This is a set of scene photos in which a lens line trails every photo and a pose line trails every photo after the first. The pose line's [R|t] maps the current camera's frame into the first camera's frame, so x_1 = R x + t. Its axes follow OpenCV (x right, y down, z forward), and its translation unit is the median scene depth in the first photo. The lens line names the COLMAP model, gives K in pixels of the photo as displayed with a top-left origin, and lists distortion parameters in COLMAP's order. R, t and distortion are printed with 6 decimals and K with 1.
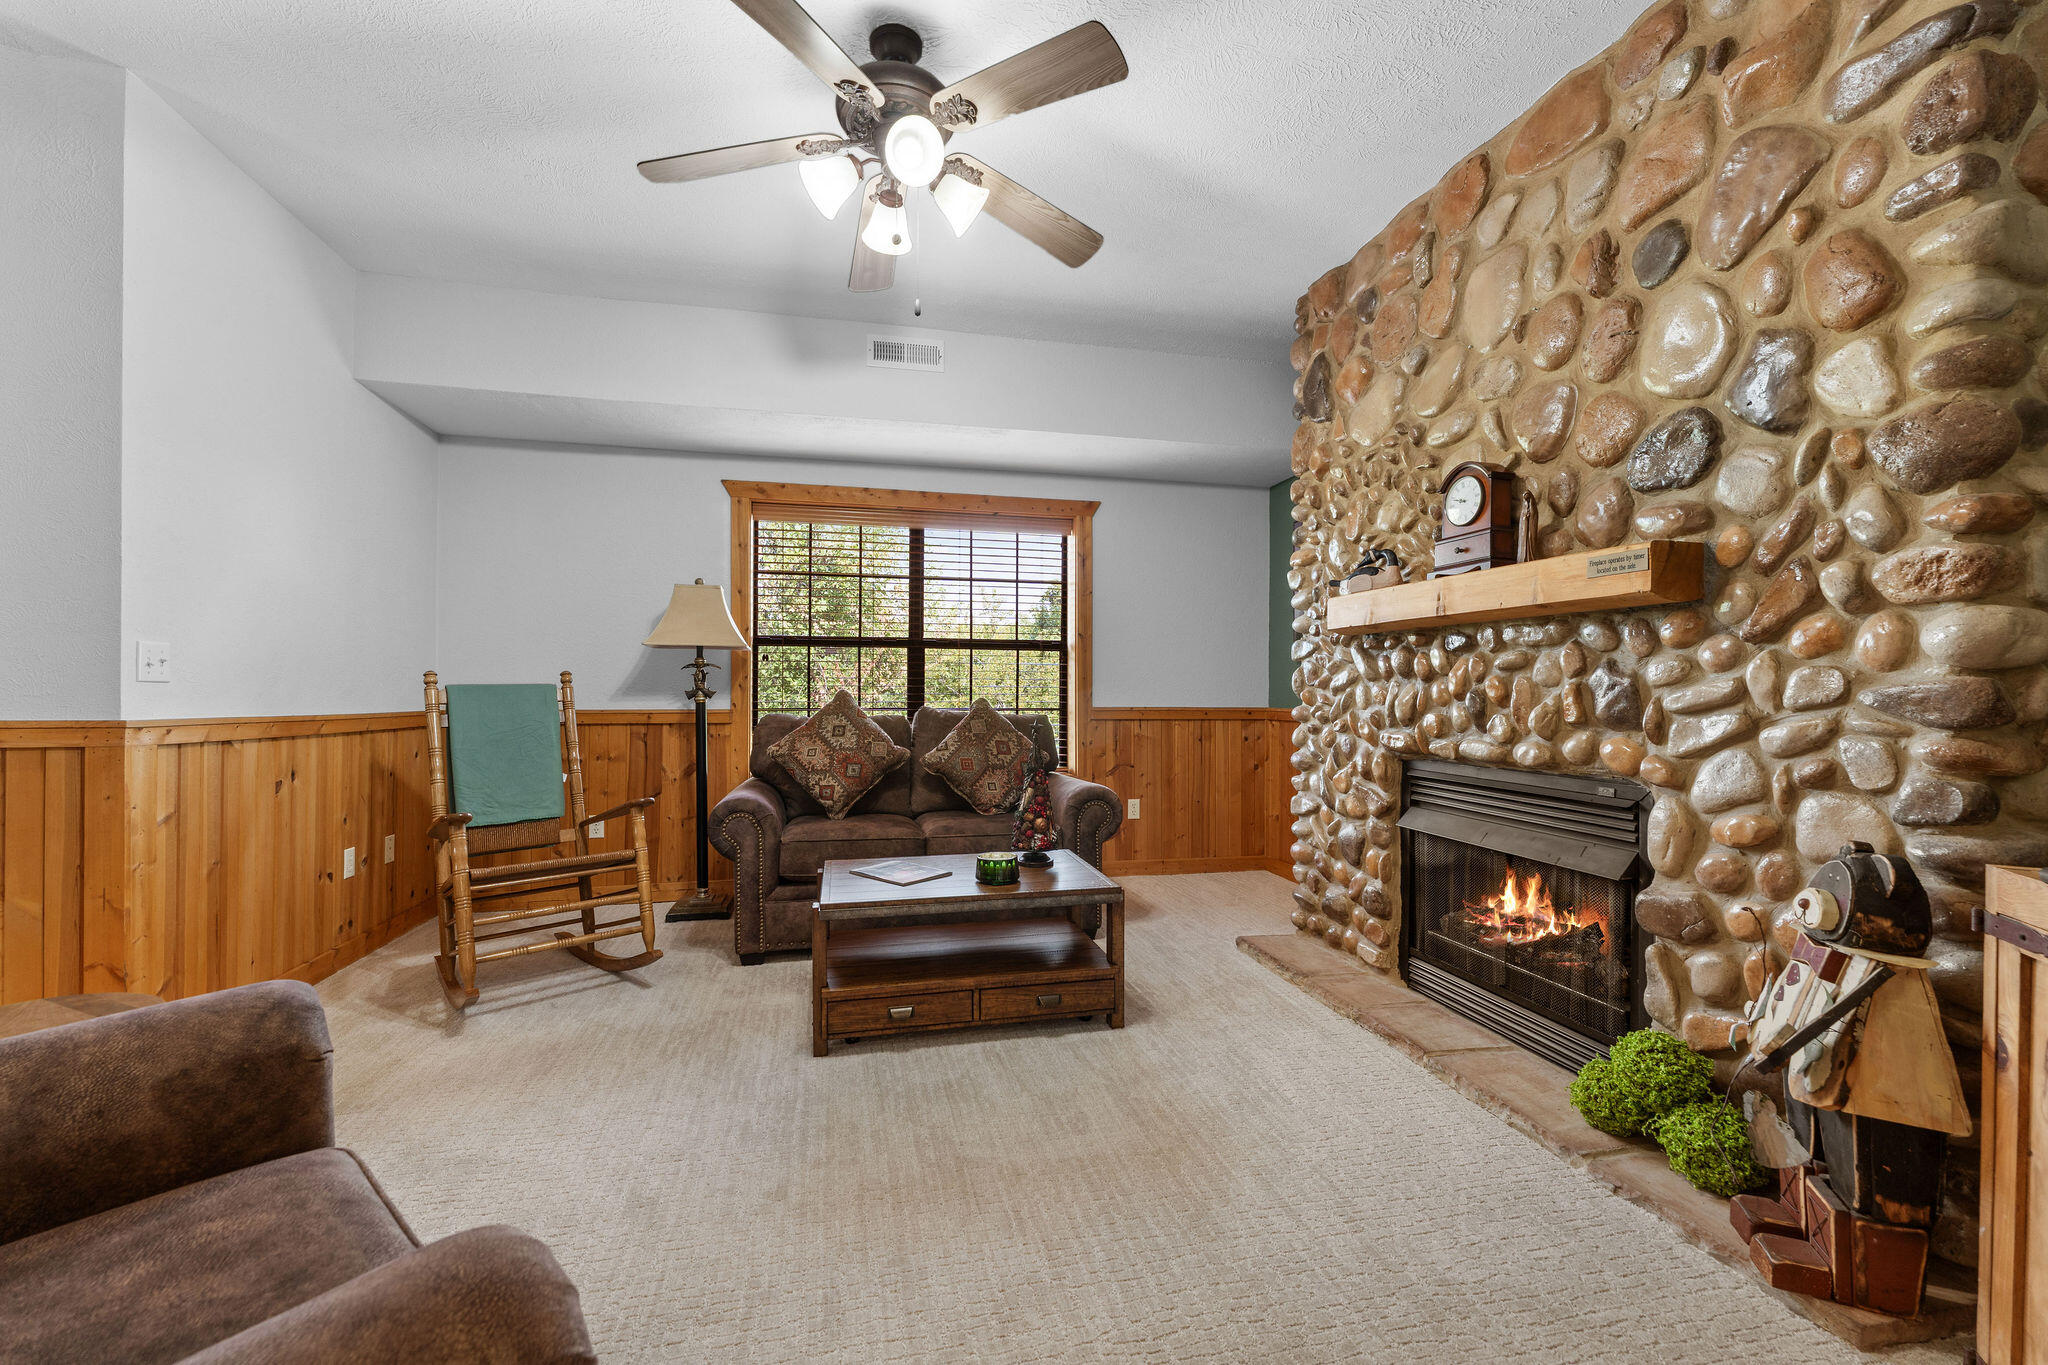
lens RADIAL K [[818.5, 0, 1020.8], [0, 818.5, 689.2], [0, 0, 1]] dist [0.000657, -0.000143]
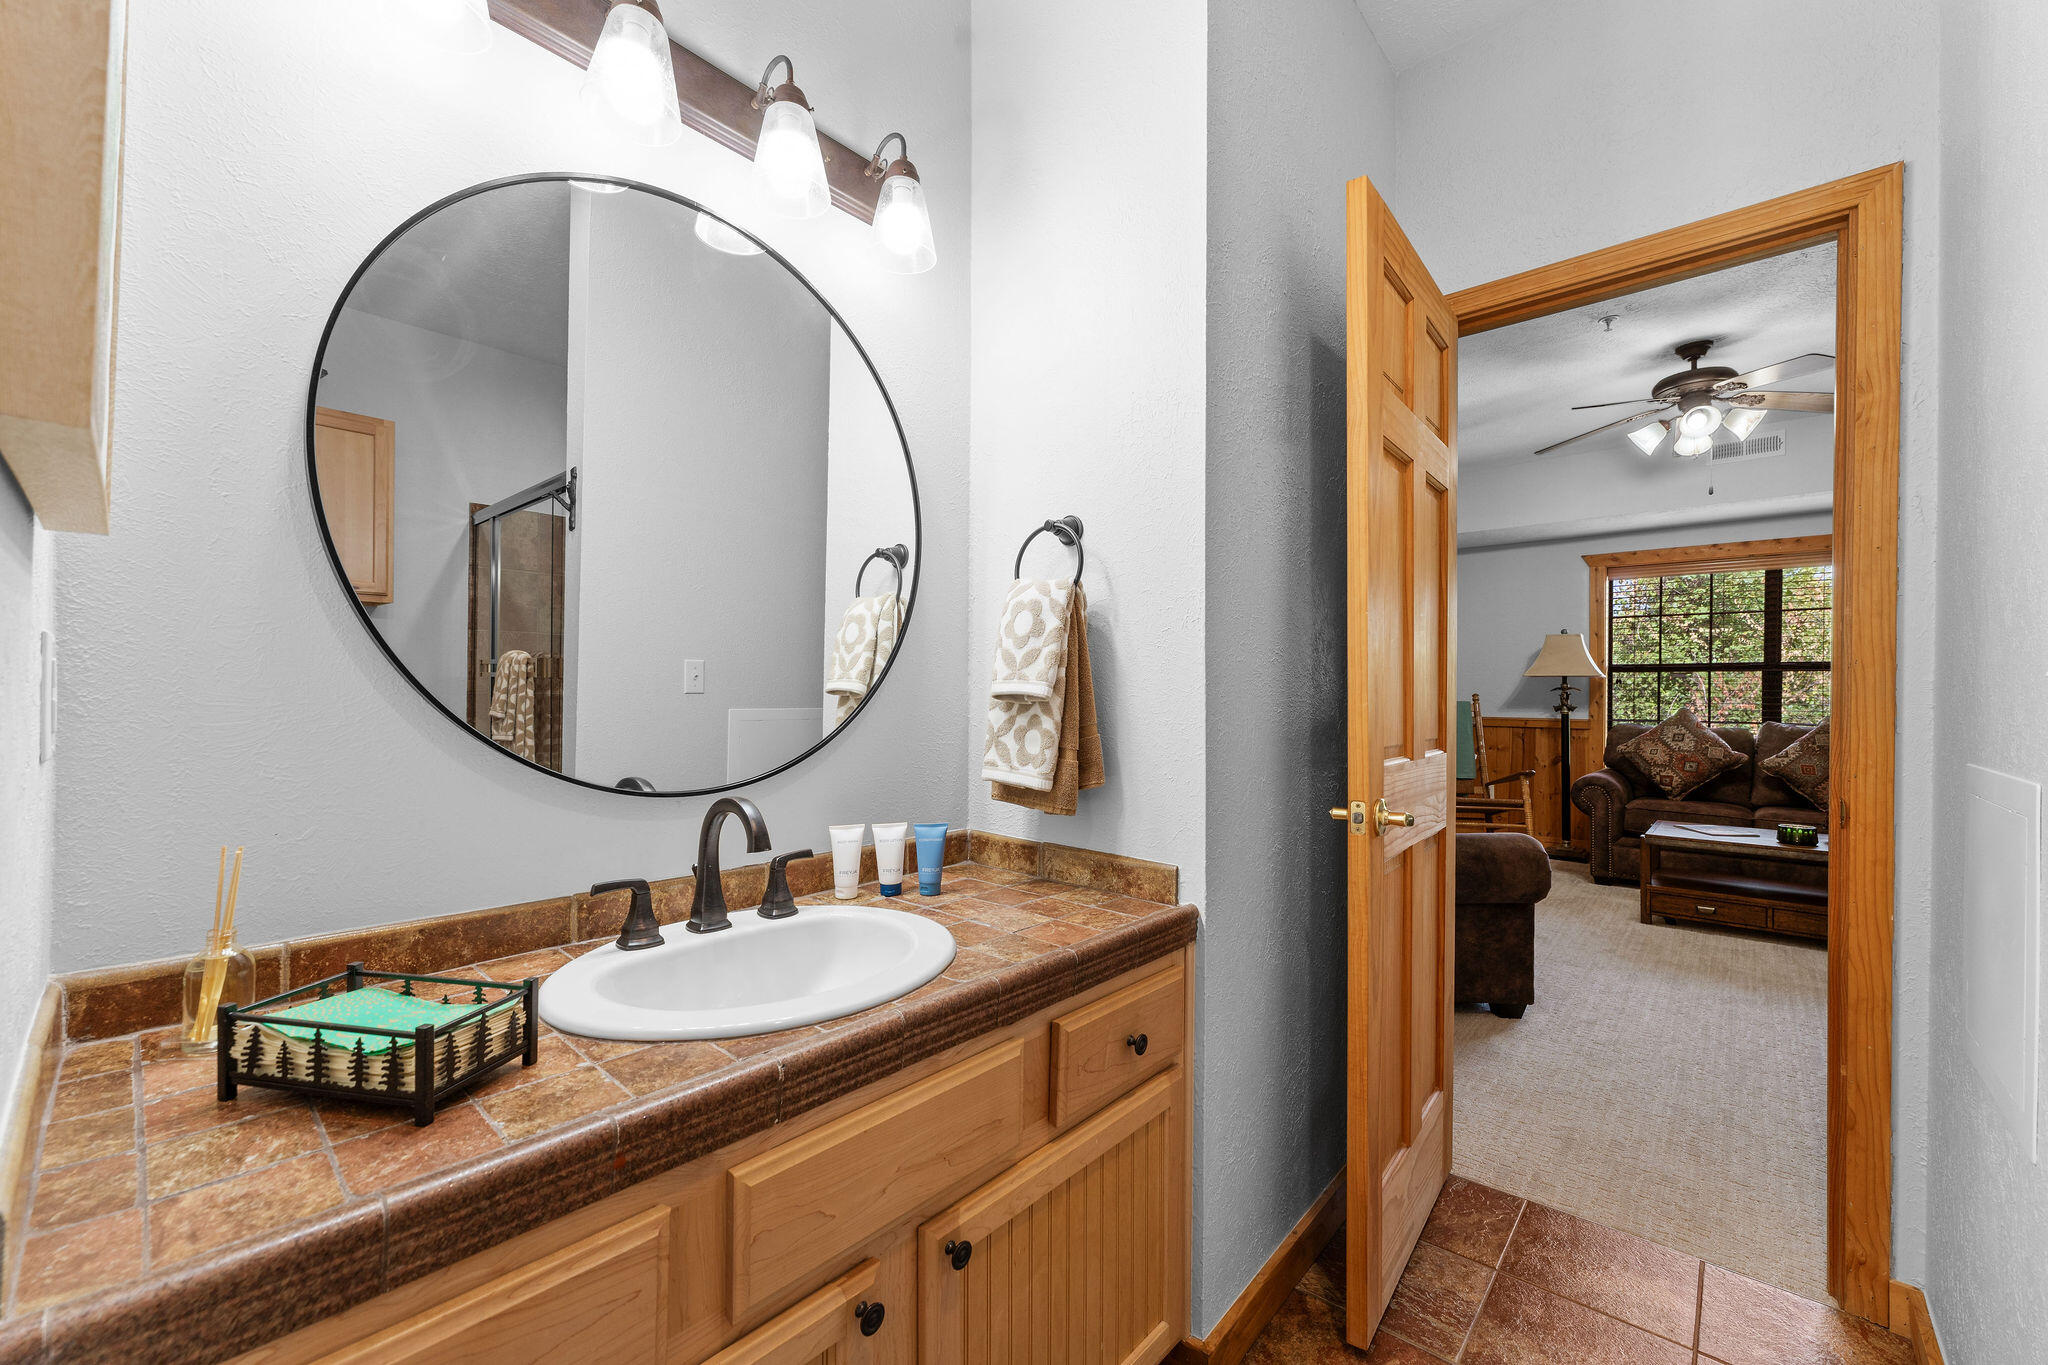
lens RADIAL K [[818.5, 0, 1020.8], [0, 818.5, 689.2], [0, 0, 1]] dist [0.000657, -0.000143]
pose [[0.578837, -0.000795, -0.815443, 0.318866], [-0.004402, 0.999982, -0.004099, -0.023906], [0.815431, 0.005963, 0.578823, -0.854346]]
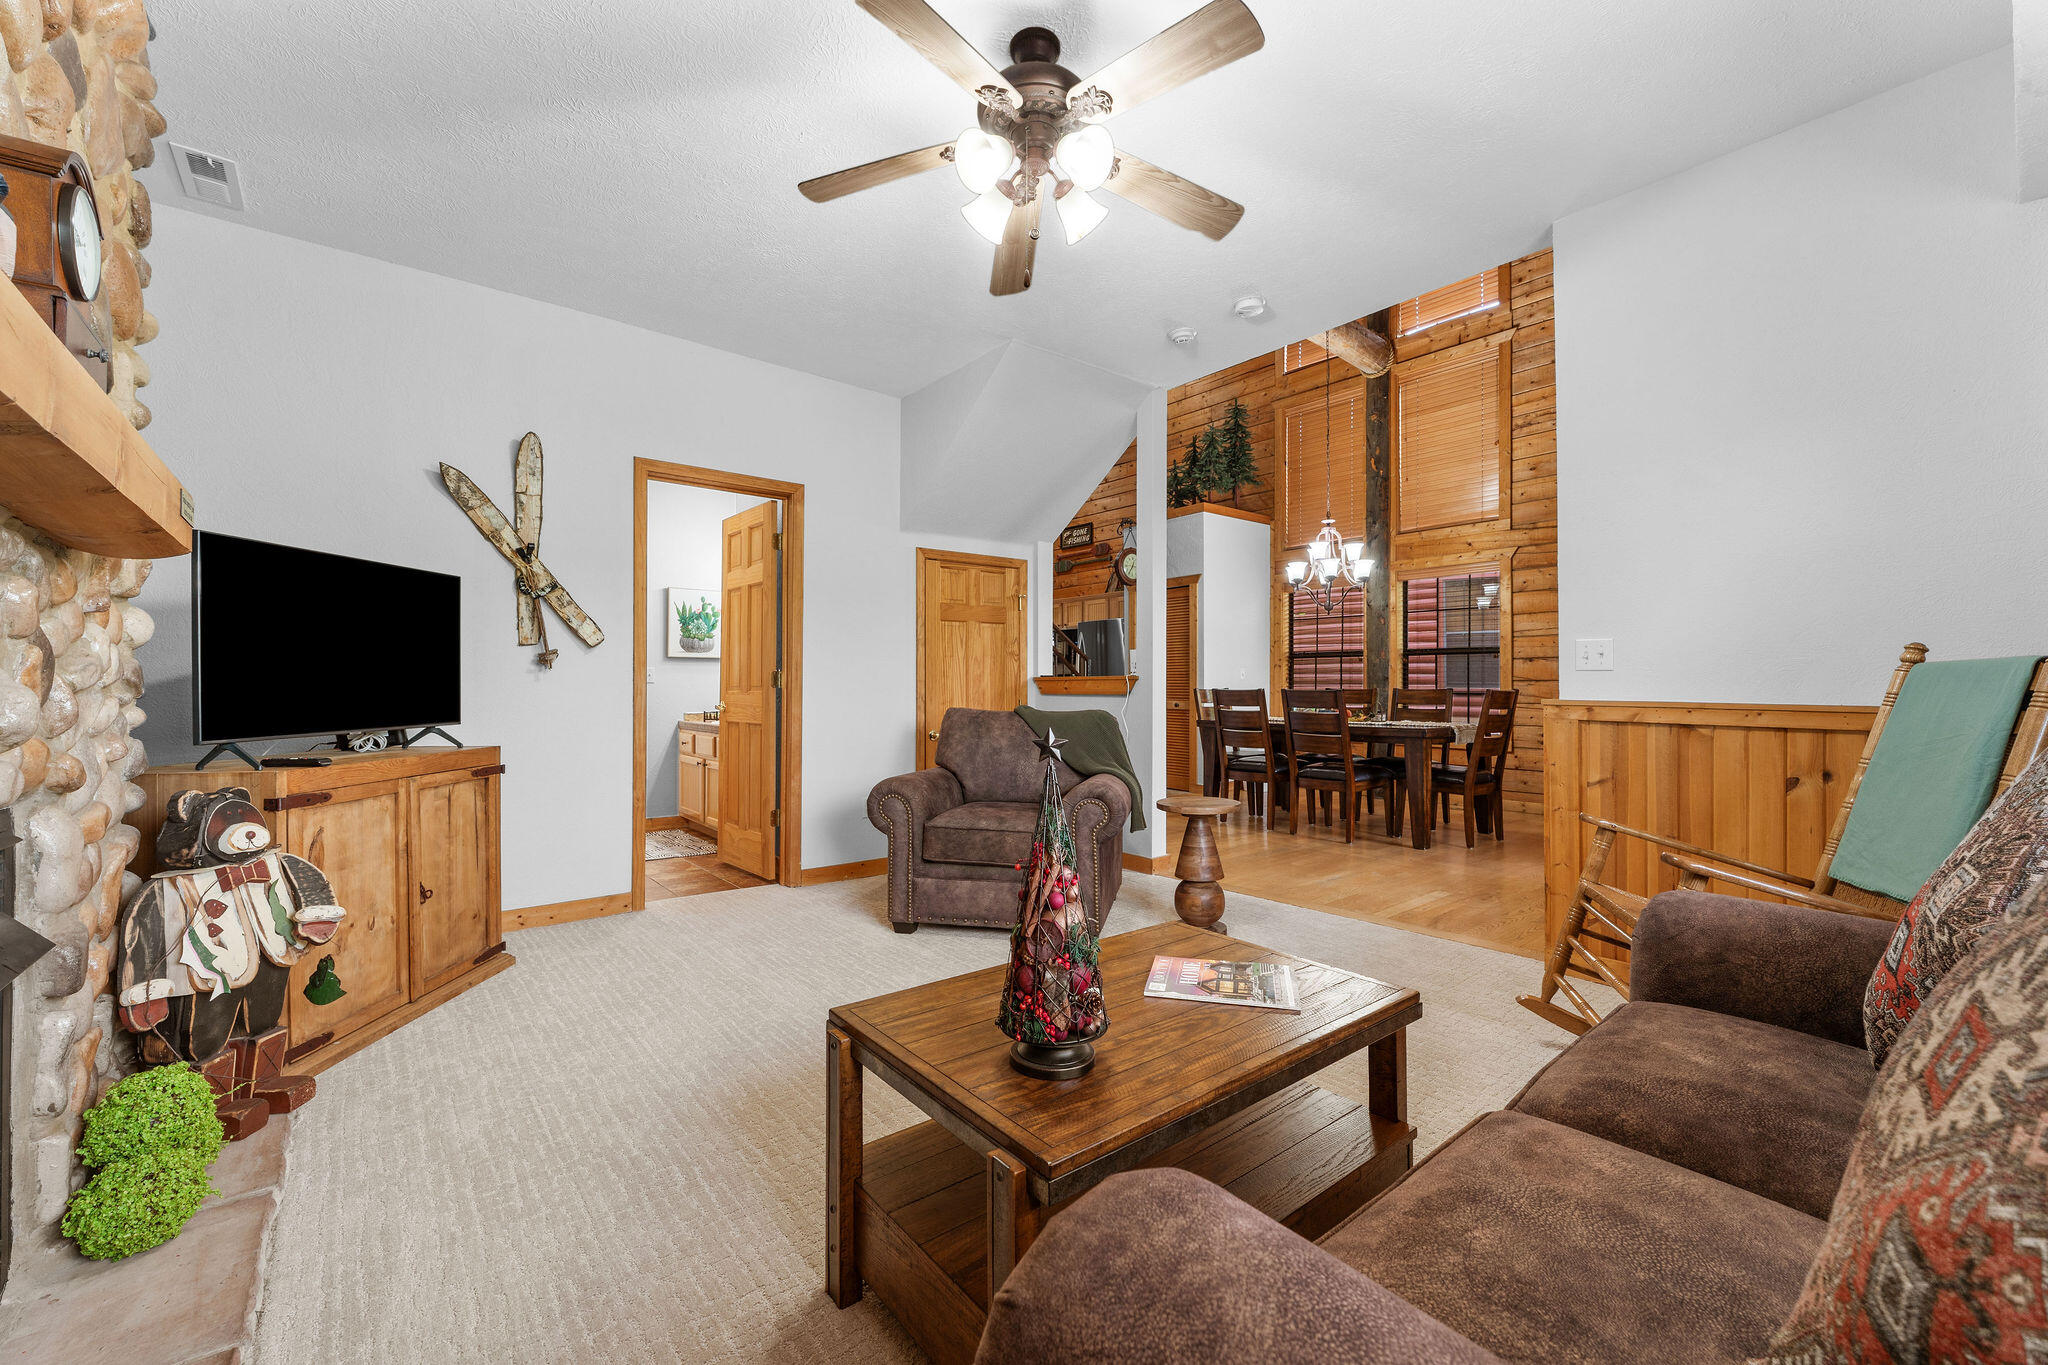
lens RADIAL K [[817.9, 0, 1019.3], [0, 817.9, 665.9], [0, 0, 1]] dist [-0.001022, -0.000102]
pose [[-0.898133, -0.012743, -0.439538, 0.220990], [-0.000008, 0.999580, -0.028963, 0.015847], [0.439723, -0.026009, -0.897757, 1.350402]]
